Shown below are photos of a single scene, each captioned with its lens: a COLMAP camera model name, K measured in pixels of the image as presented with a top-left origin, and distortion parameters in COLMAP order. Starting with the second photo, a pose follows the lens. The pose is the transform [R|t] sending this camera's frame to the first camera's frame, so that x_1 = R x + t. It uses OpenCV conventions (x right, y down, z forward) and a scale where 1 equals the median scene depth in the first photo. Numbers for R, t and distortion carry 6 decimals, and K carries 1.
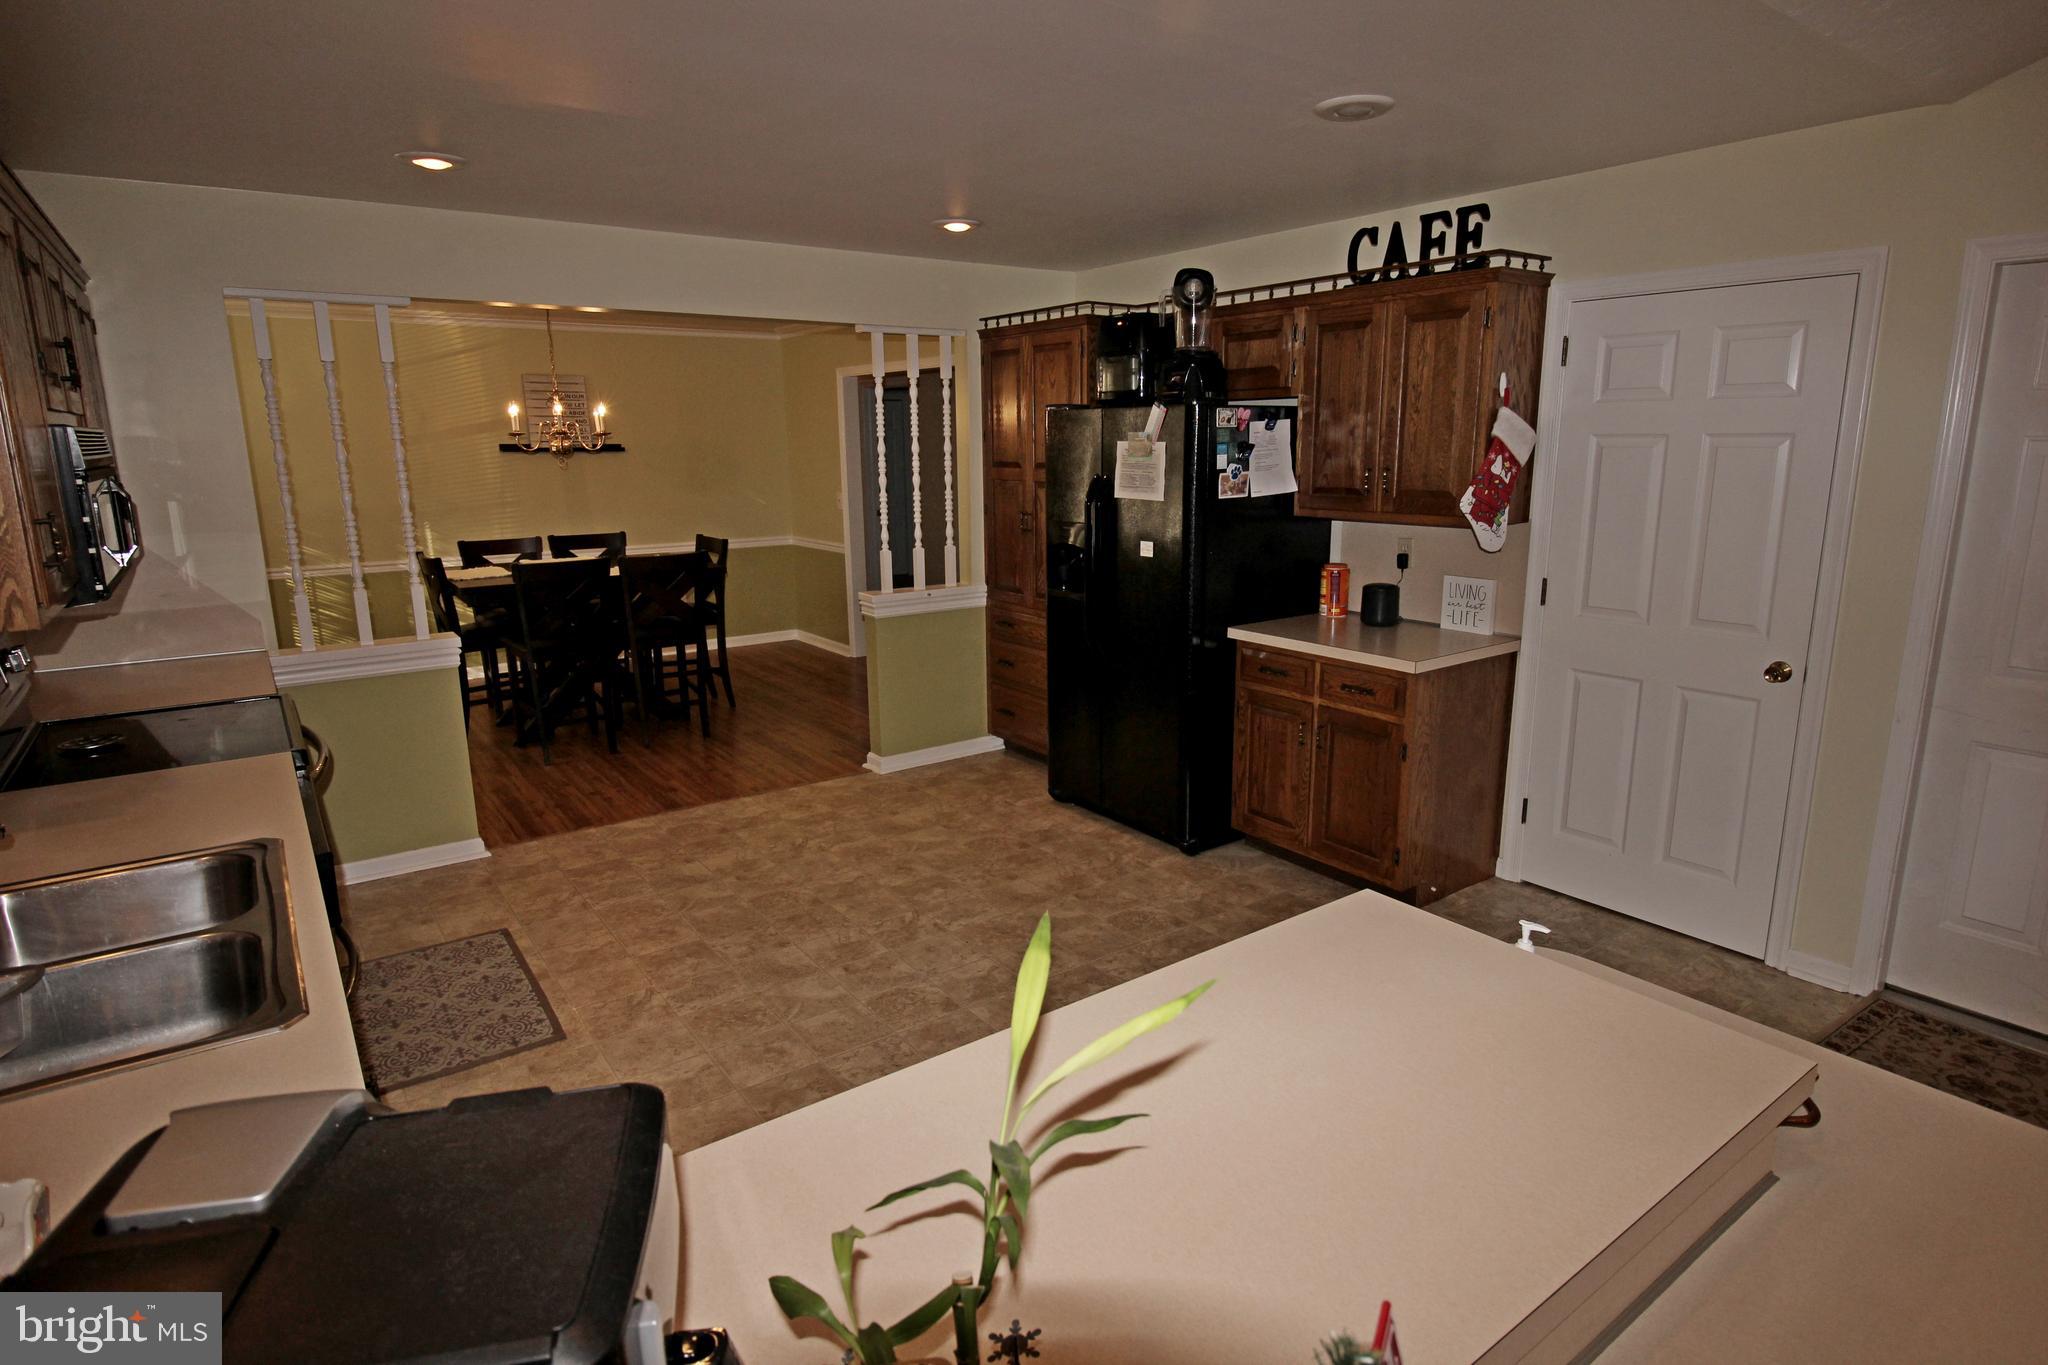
lens RADIAL K [[1099.3, 0, 1060.8], [0, 1099.3, 672.4], [0, 0, 1]] dist [0.000529, -0.013736]
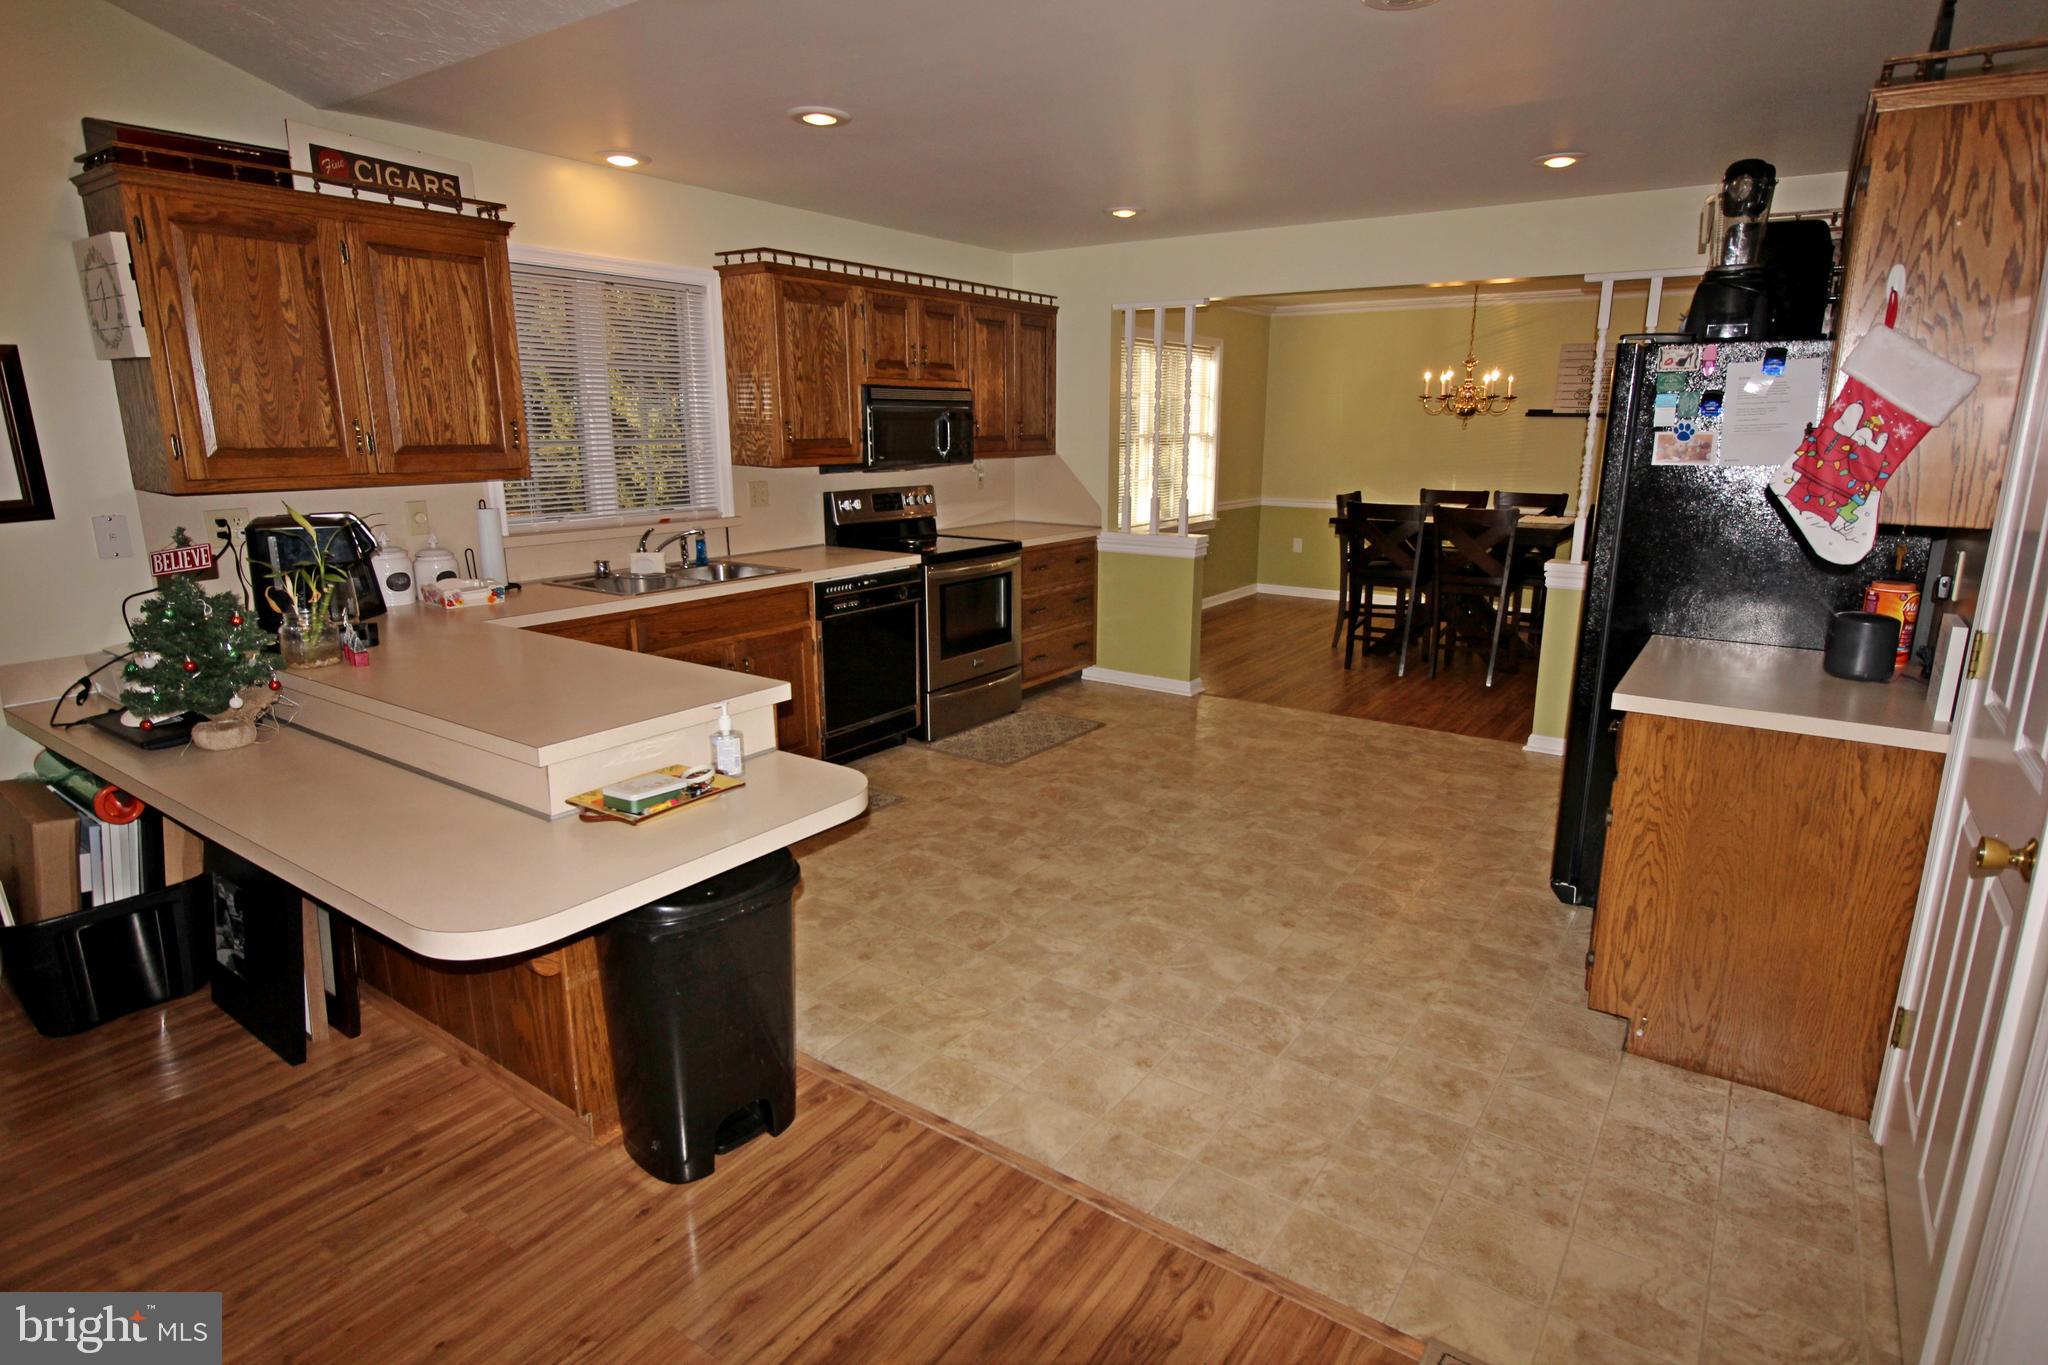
lens RADIAL K [[1092.2, 0, 1031.7], [0, 1092.2, 680.3], [0, 0, 1]] dist [0.002525, -0.010669]
pose [[0.309845, 0.229073, -0.922779, 0.764400], [-0.204895, 0.963826, 0.170464, -0.053932], [0.928447, 0.136255, 0.345572, 0.351384]]
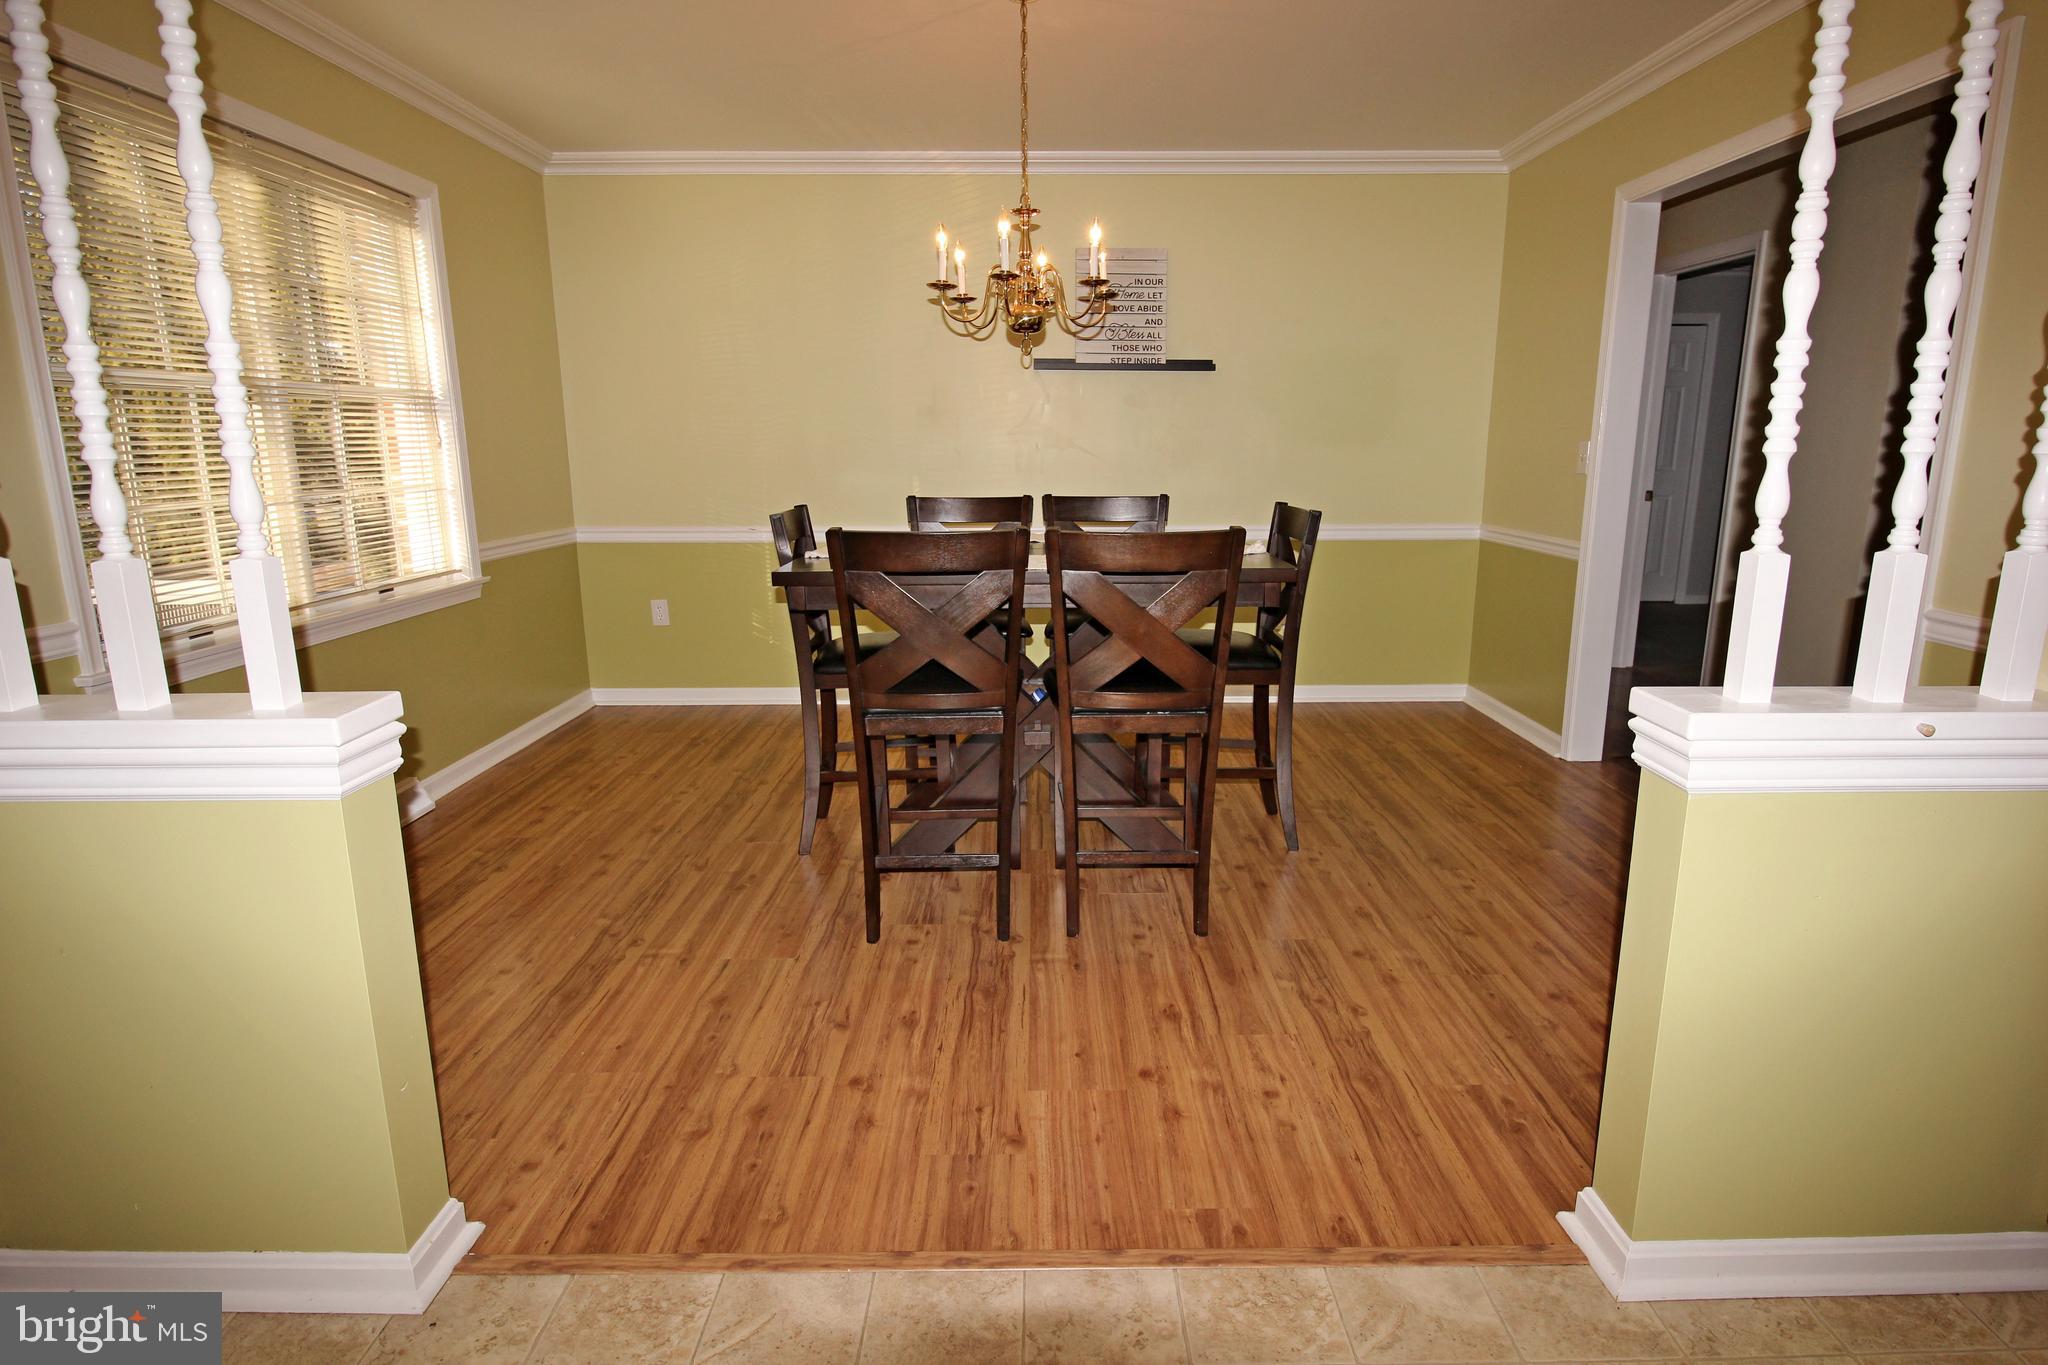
lens RADIAL K [[1087.9, 0, 1046.4], [0, 1087.9, 675.3], [0, 0, 1]] dist [0.002886, -0.010990]
pose [[0.802568, 0.129986, -0.582227, -0.186612], [-0.128366, 0.990739, 0.044243, -0.091563], [0.582586, 0.039230, 0.811822, 0.892019]]
